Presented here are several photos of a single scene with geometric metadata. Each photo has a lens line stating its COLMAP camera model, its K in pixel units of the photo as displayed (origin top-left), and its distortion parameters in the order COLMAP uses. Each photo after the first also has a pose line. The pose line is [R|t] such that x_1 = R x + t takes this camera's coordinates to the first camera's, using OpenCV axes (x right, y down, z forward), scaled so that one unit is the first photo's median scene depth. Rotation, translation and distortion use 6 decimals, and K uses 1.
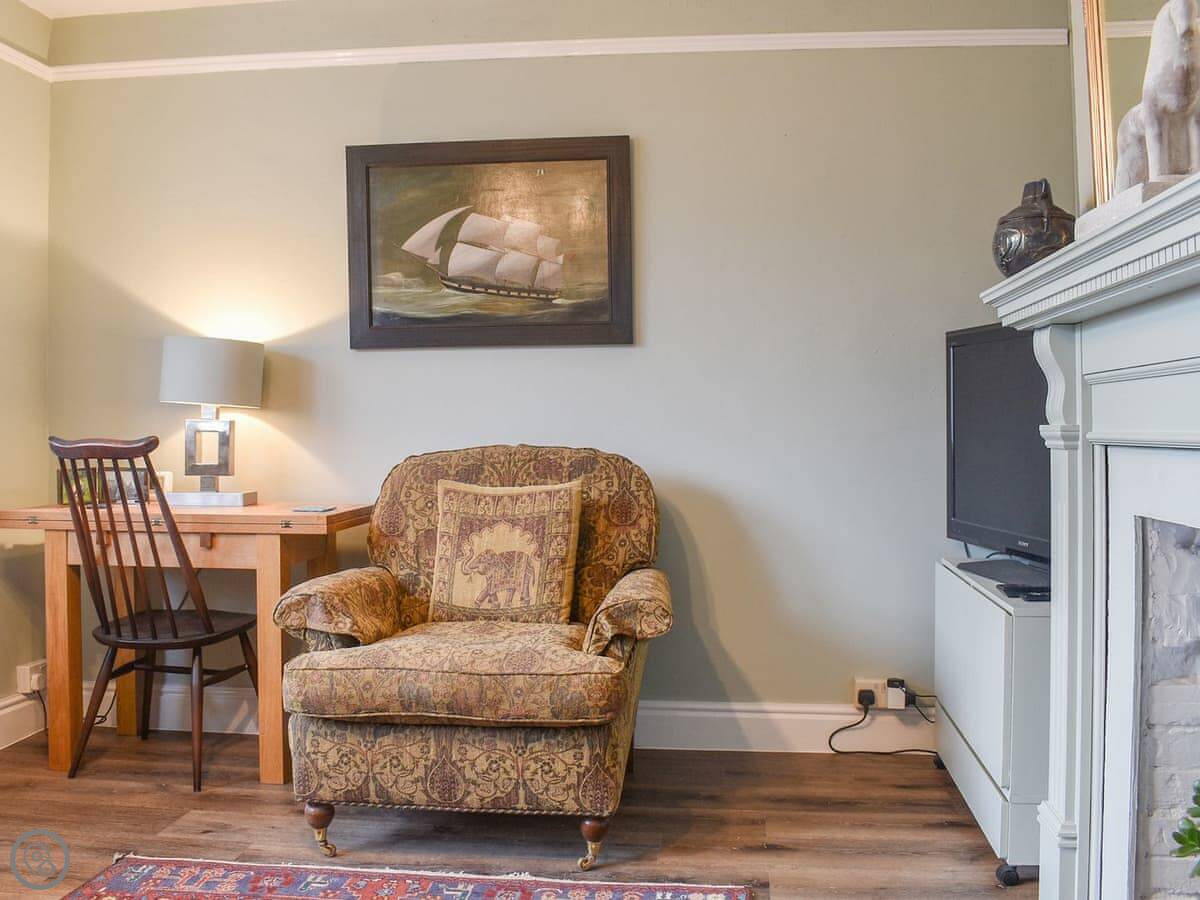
lens RADIAL K [[1105.4, 0, 625.3], [0, 1105.4, 418.2], [0, 0, 1]] dist [-0.082885, 0.000000]
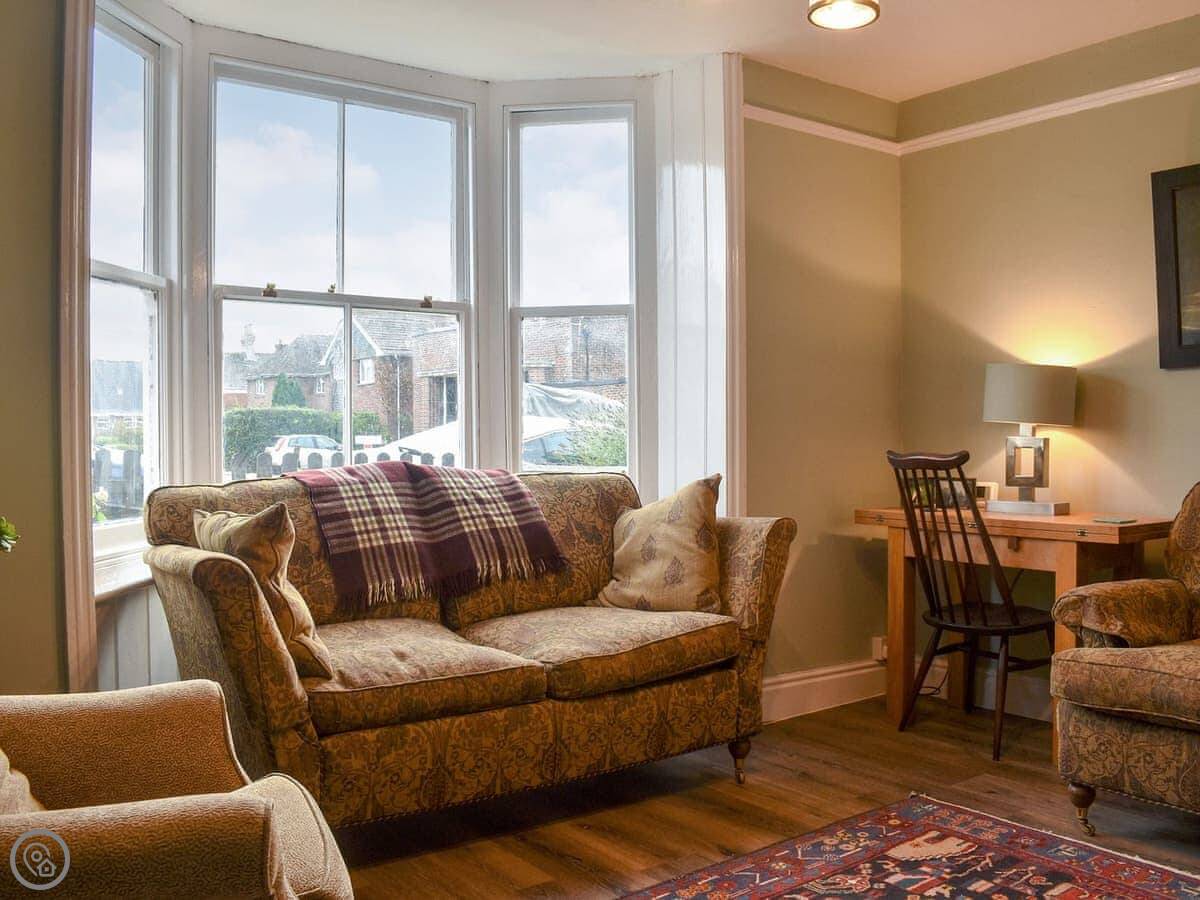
lens RADIAL K [[1105.4, 0, 600.2], [0, 1105.4, 451.2], [0, 0, 1]] dist [-0.082885, 0.000000]
pose [[0.664332, 0.008540, -0.747389, 0.182995], [0.001885, 0.999912, 0.013100, 0.000545], [0.747436, -0.010111, 0.664257, -0.077992]]
